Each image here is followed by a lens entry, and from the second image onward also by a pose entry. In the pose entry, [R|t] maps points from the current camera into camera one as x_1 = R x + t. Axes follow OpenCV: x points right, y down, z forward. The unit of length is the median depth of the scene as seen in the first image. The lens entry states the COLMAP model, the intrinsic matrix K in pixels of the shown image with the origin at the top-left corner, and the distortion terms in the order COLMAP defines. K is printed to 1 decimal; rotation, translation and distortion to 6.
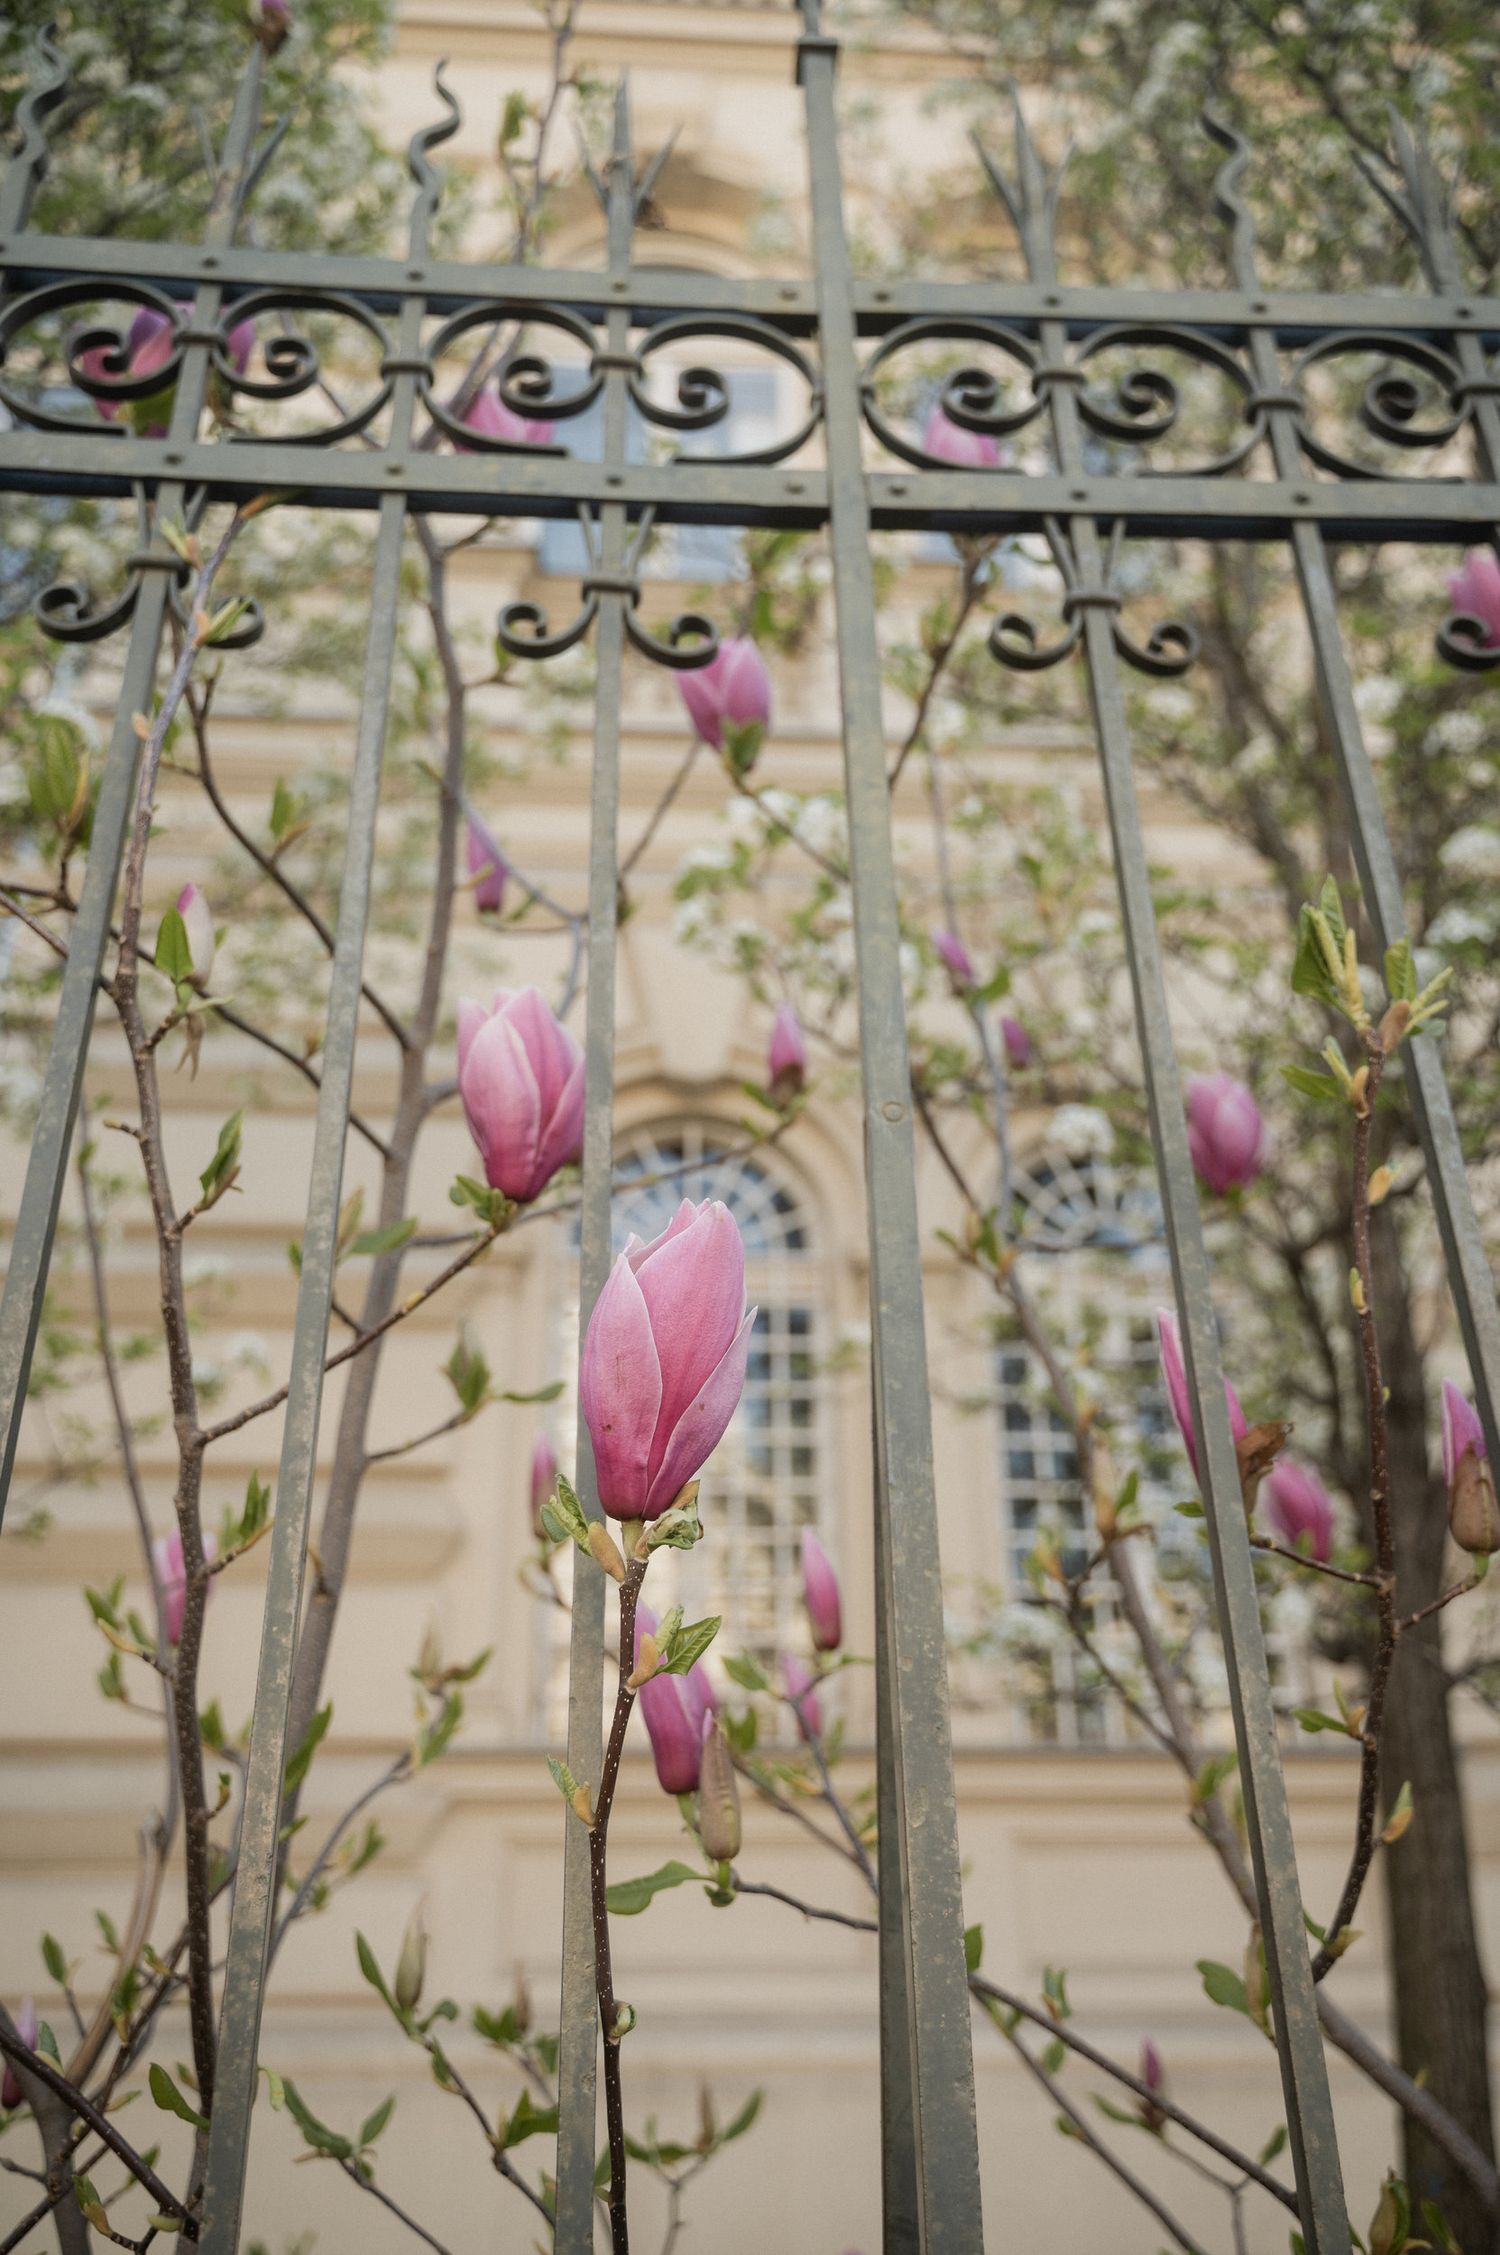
lens RADIAL K [[1877.1, 0, 745.8], [0, 1877.1, 1154.2], [0, 0, 1]] dist [0.013011, 0.003337]
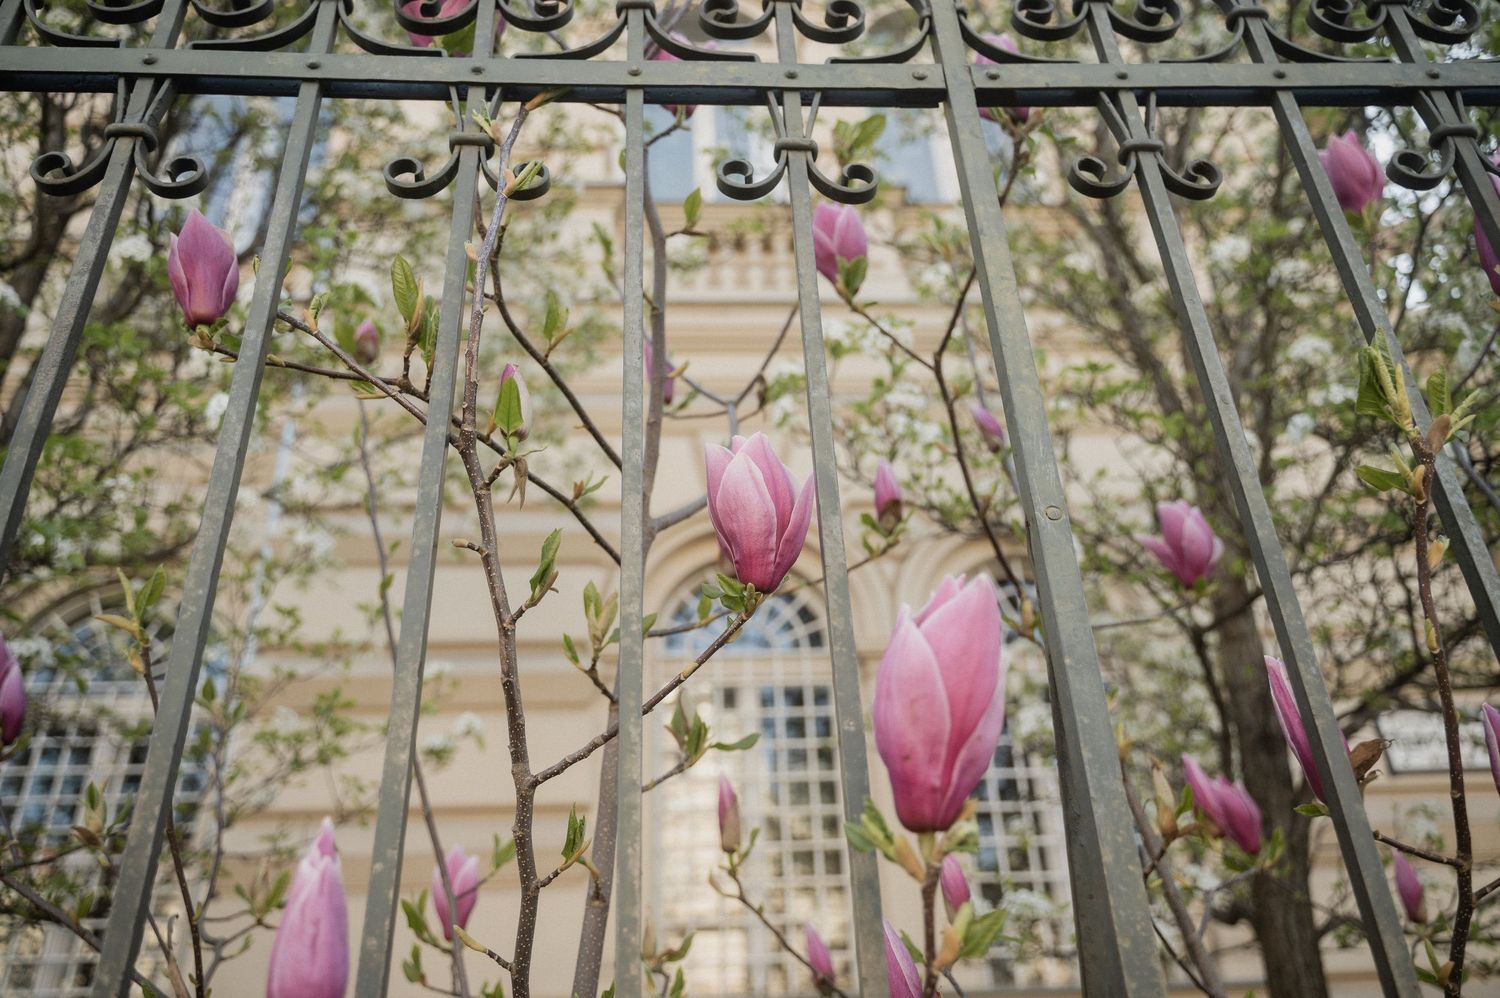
lens RADIAL K [[1248.6, 0, 750.0], [0, 1248.6, 499.0], [0, 0, 1]] dist [0.013011, 0.003337]
pose [[0.999418, -0.034057, -0.001715, -0.114915], [0.033846, 0.996850, -0.071724, 0.020081], [0.004153, 0.071625, 0.997423, 0.104716]]
